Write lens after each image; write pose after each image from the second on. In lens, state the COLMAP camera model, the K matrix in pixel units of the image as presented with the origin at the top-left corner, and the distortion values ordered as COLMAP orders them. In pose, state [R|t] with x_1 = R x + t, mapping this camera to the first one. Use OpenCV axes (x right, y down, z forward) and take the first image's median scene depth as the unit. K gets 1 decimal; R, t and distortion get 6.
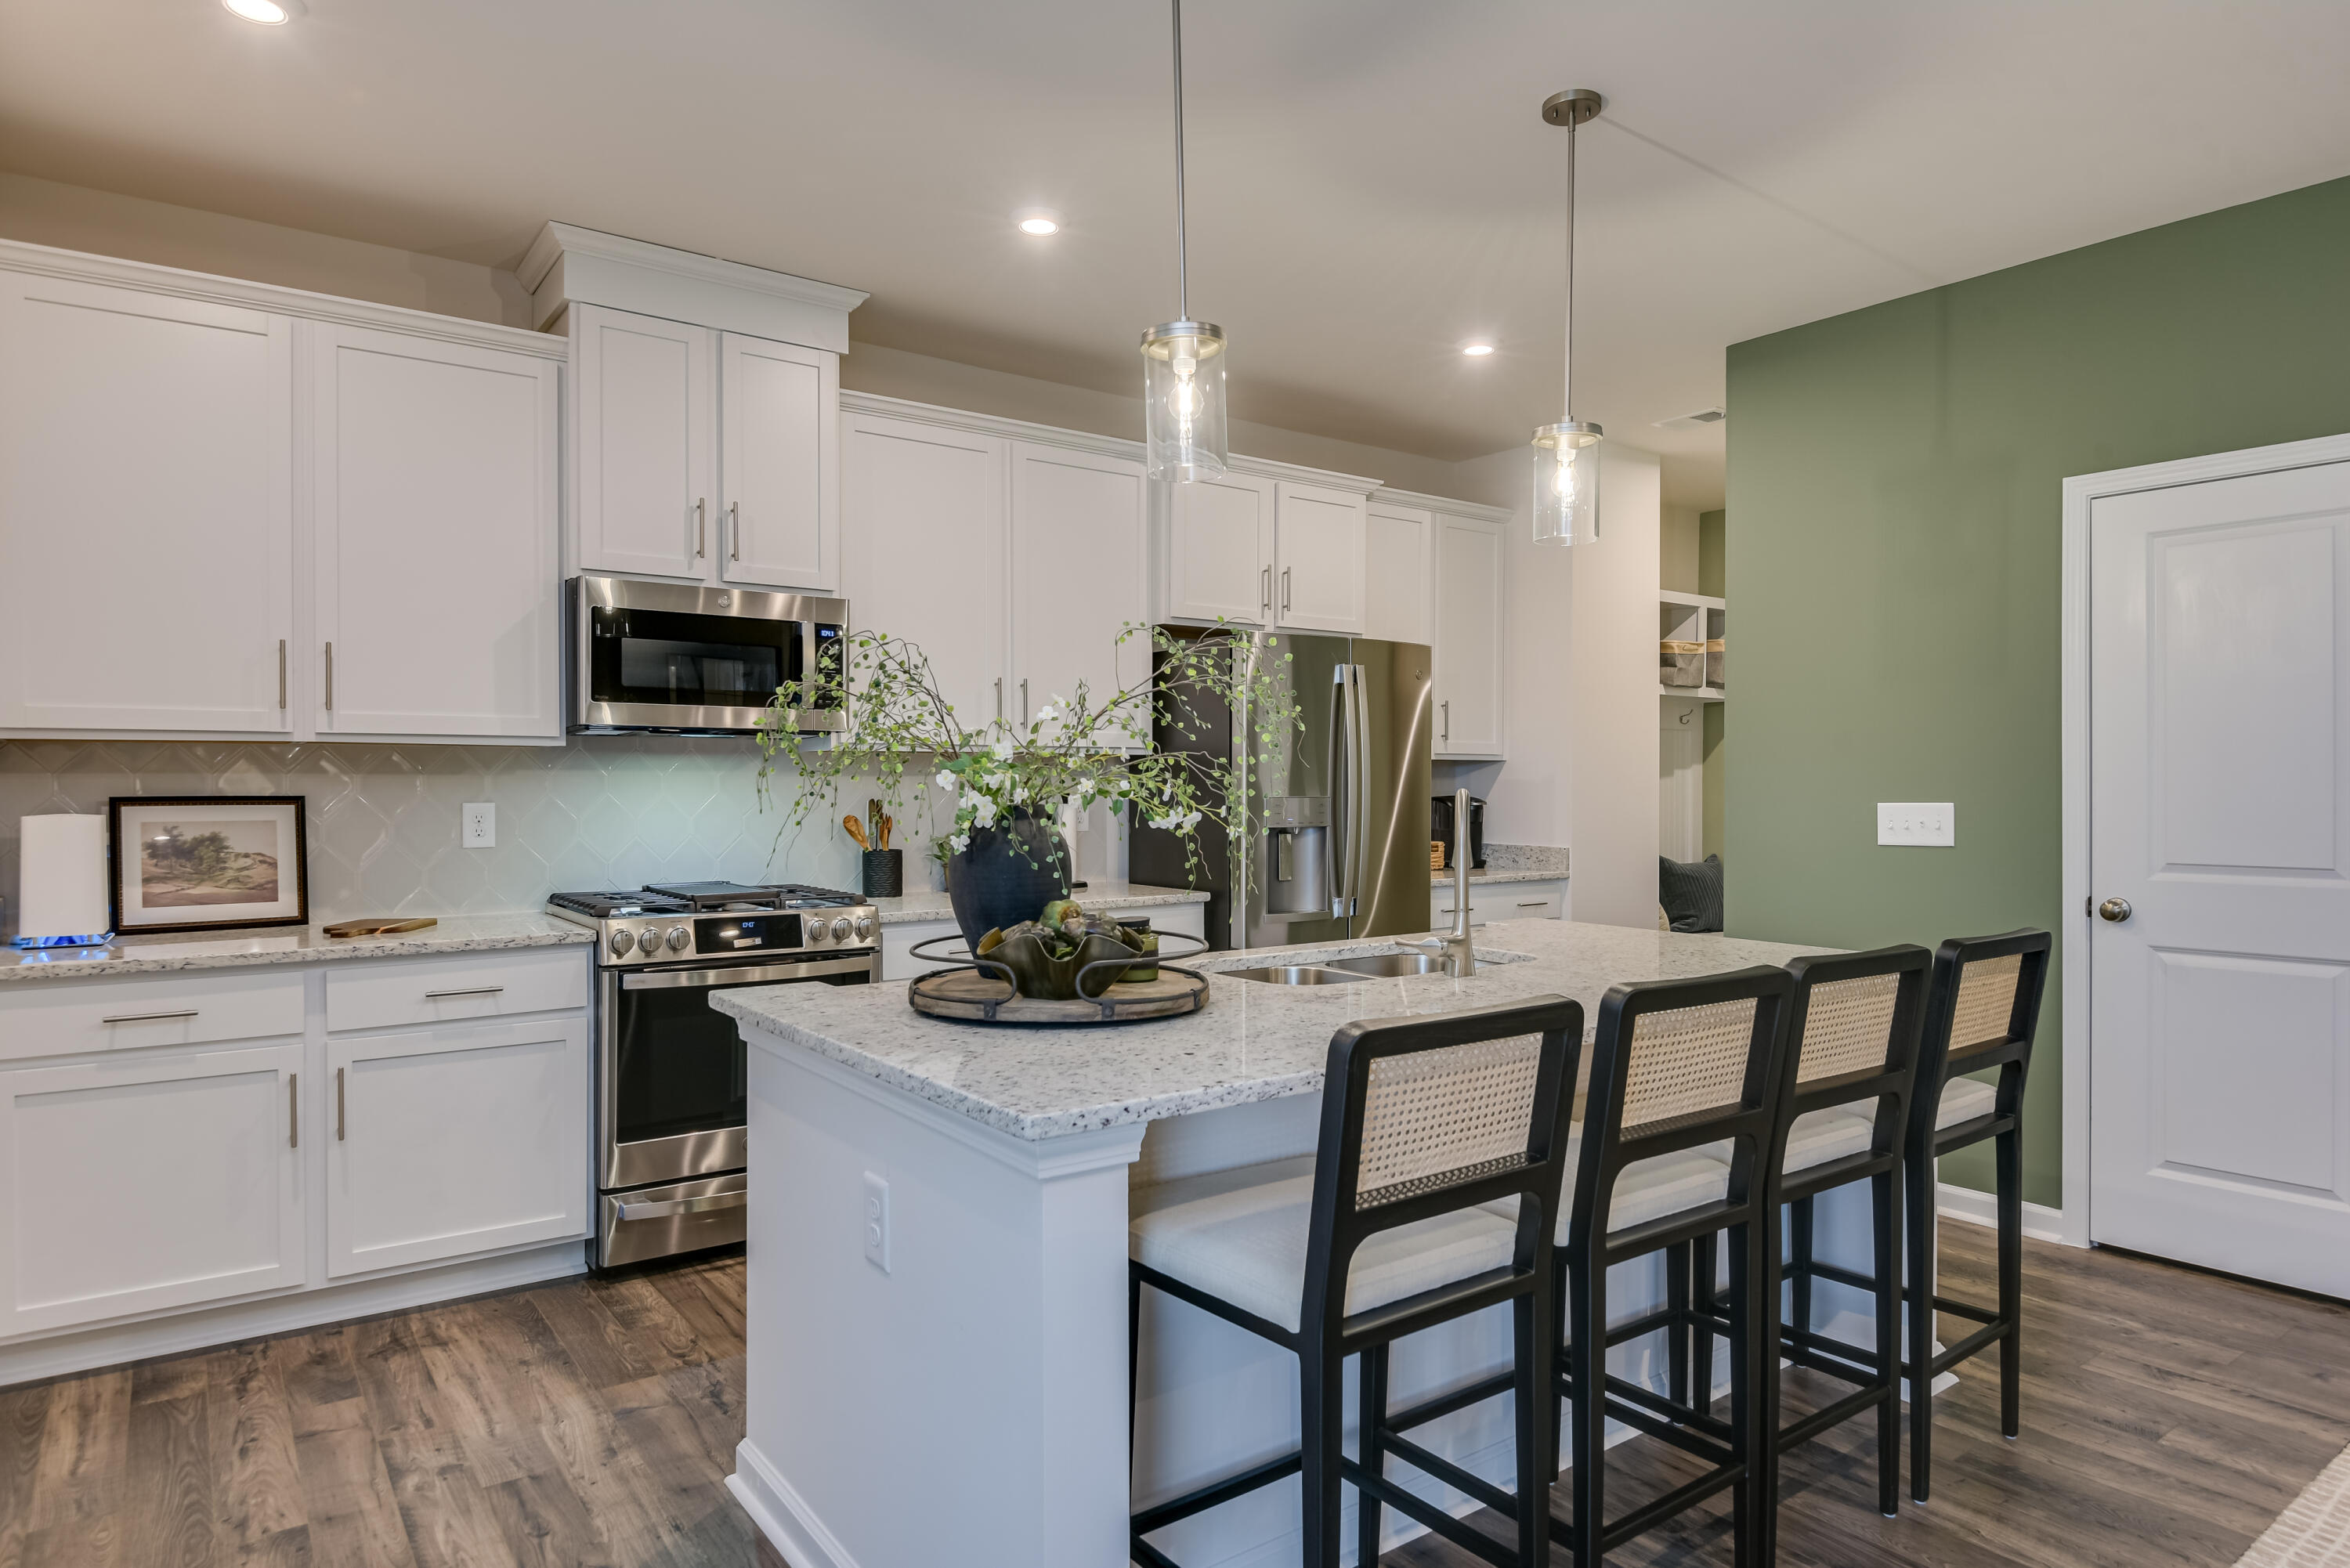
lens RADIAL K [[1365.7, 0, 1177.4], [0, 1365.7, 794.2], [0, 0, 1]] dist [0.002079, -0.010355]
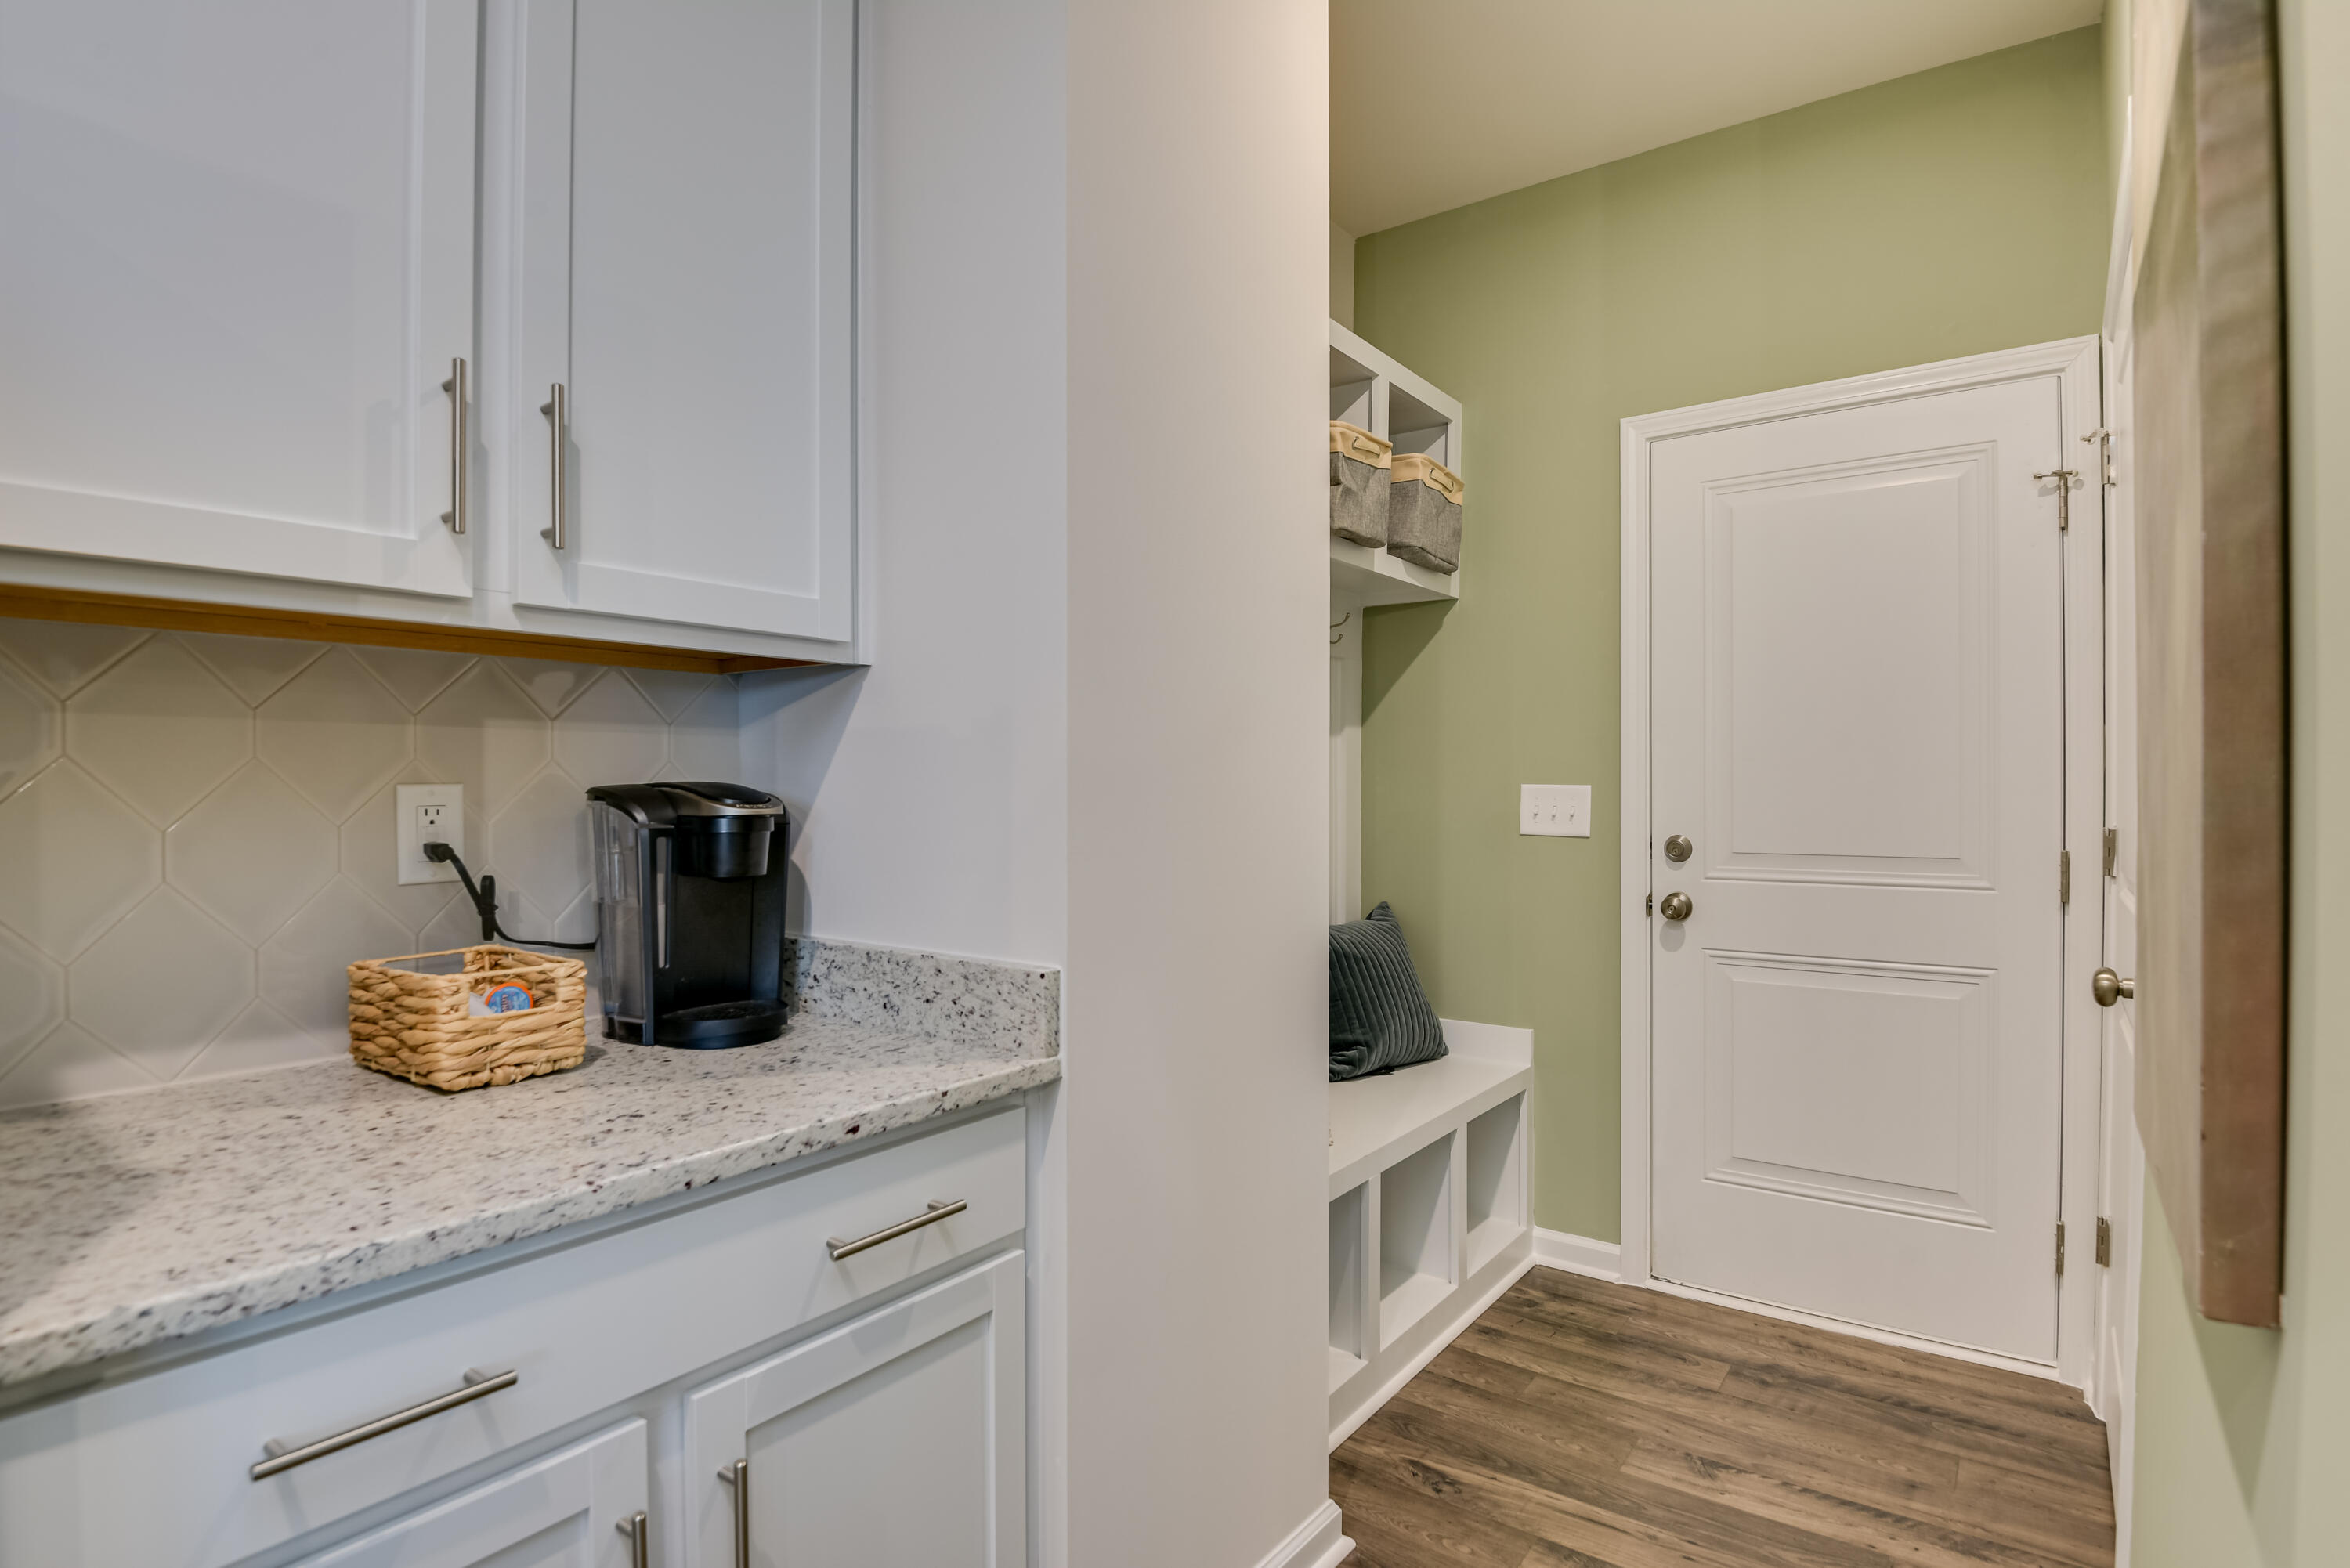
lens RADIAL K [[1262.2, 0, 1175.0], [0, 1262.2, 784.0], [0, 0, 1]] dist [-0.001011, -0.025362]
pose [[0.956440, -0.004673, 0.291893, 0.395659], [0.007077, 0.999949, -0.007180, 0.006371], [-0.291845, 0.008933, 0.956424, 1.262876]]
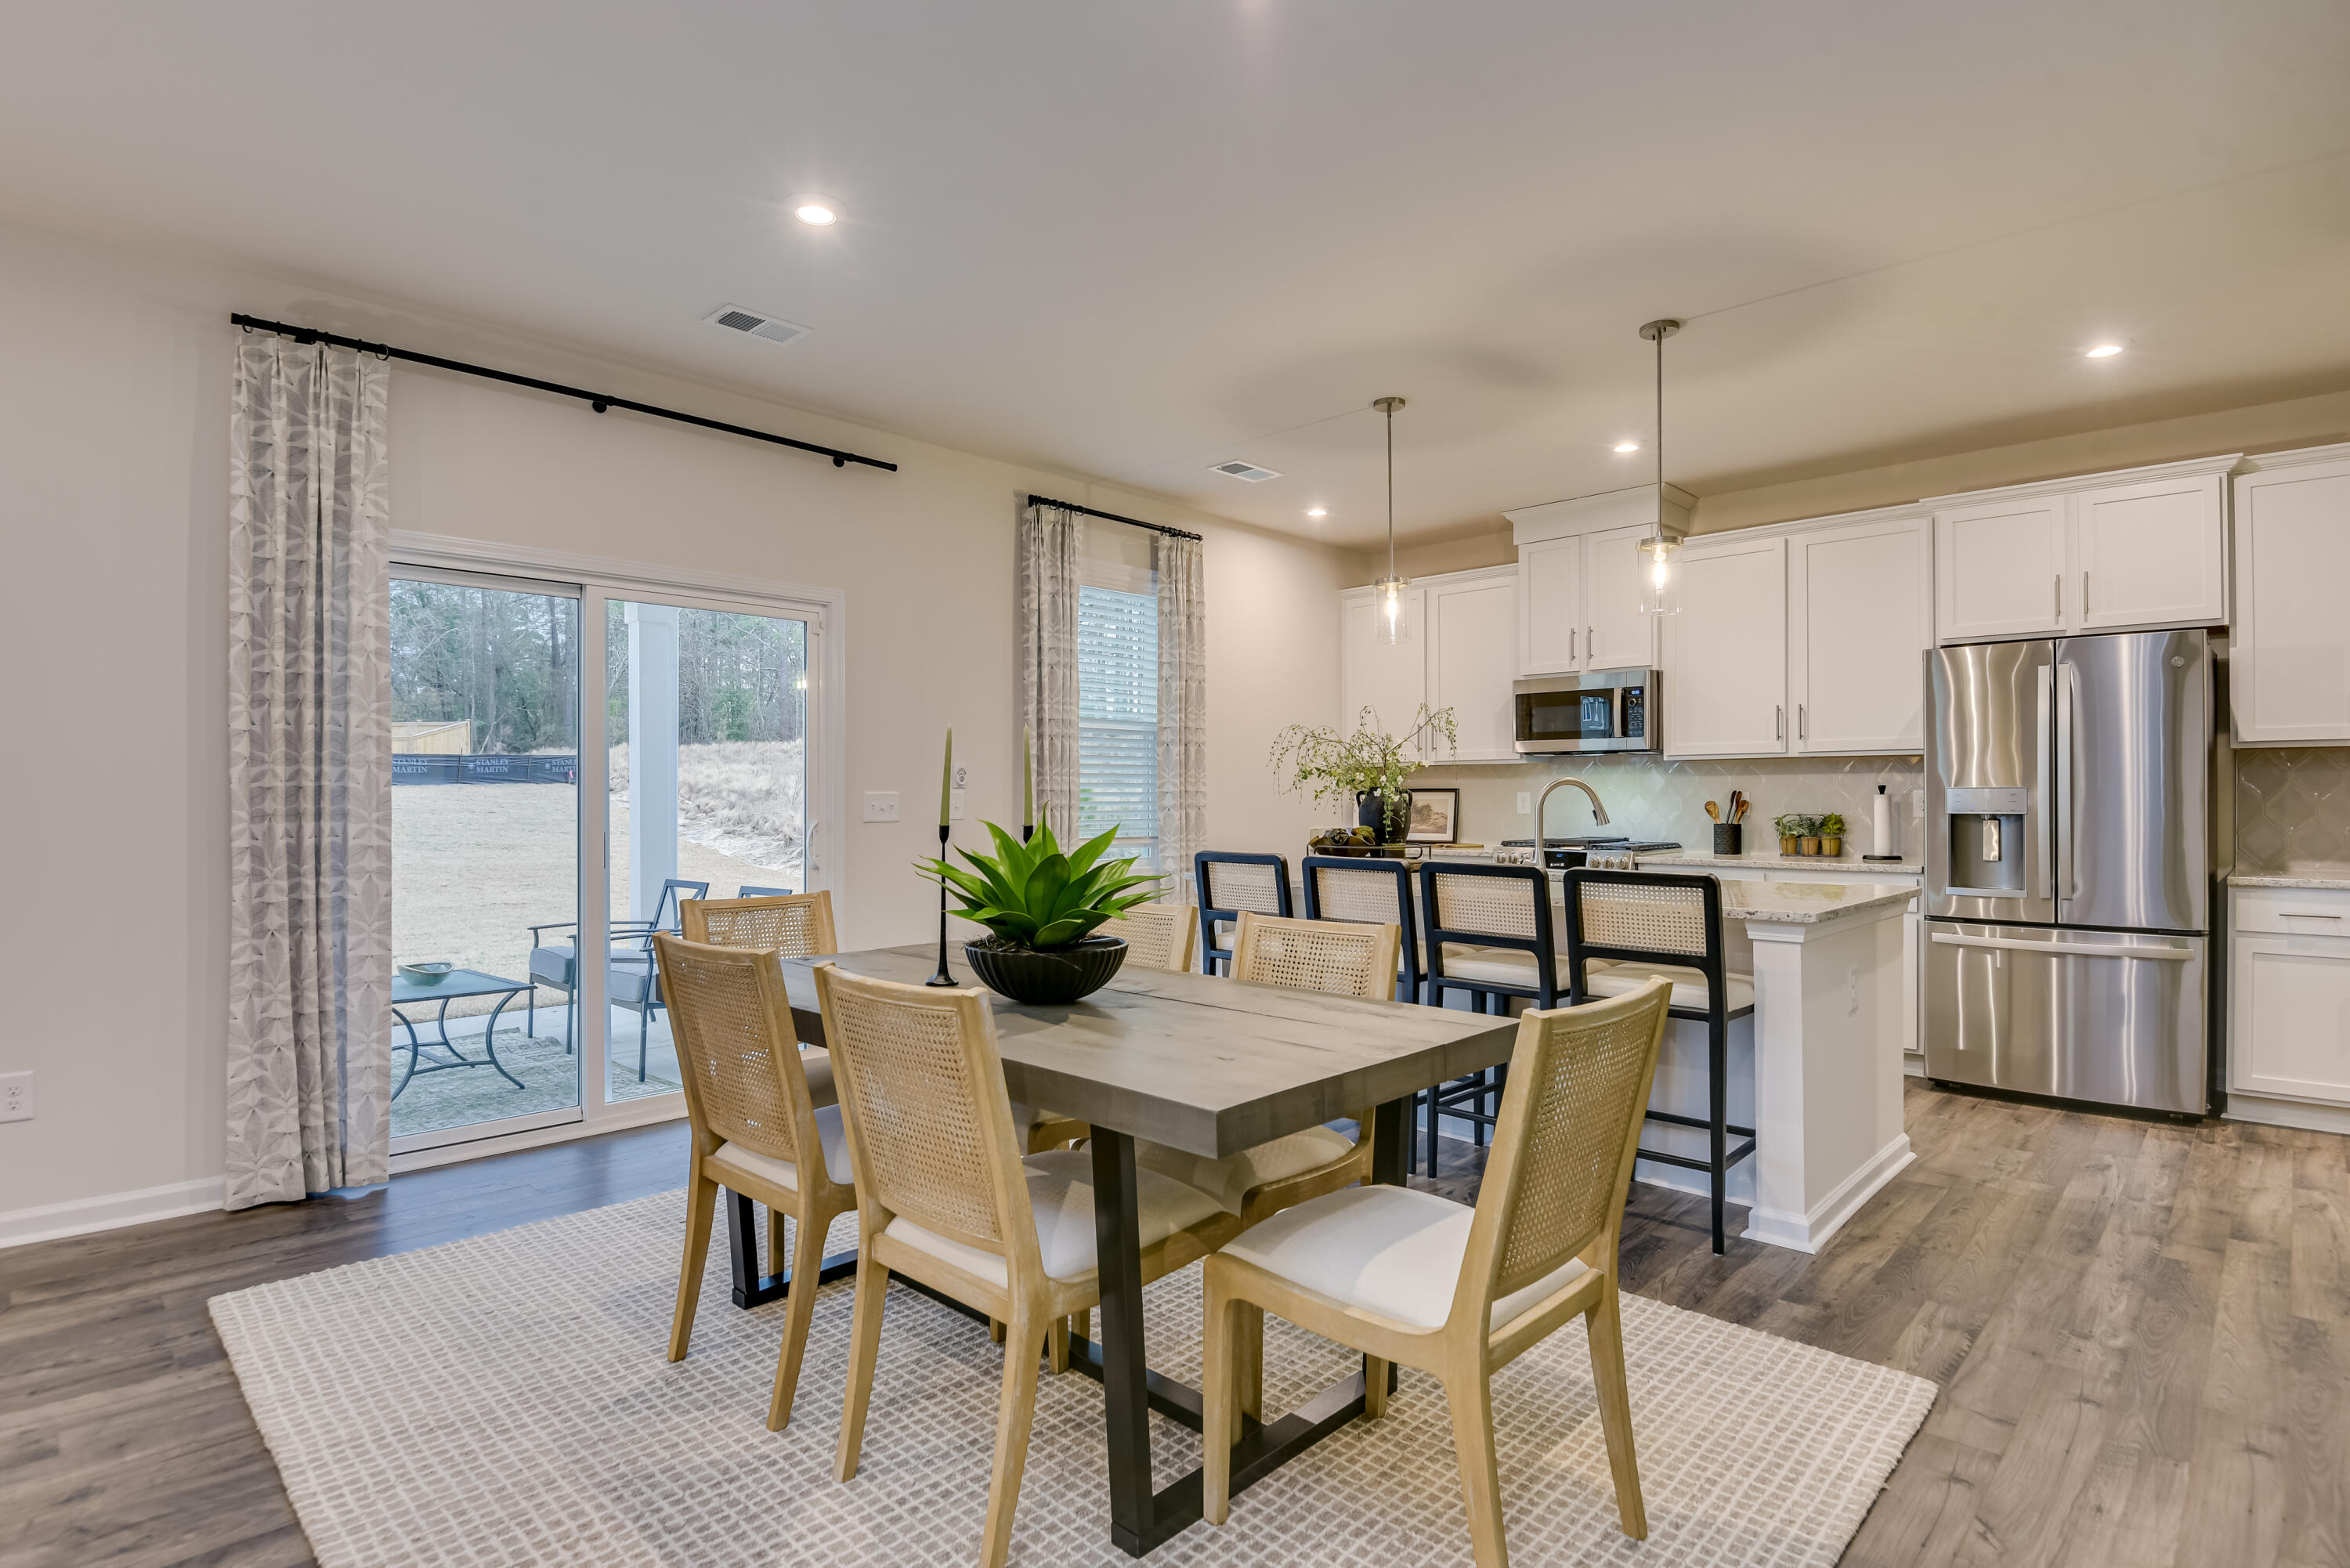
lens RADIAL K [[1177.3, 0, 1178.6], [0, 1177.3, 803.5], [0, 0, 1]] dist [-0.009786, -0.019832]
pose [[0.171154, 0.007903, -0.985213, 1.257393], [-0.003892, 0.999965, 0.007345, 0.014149], [0.985237, 0.002578, 0.171179, 0.210014]]
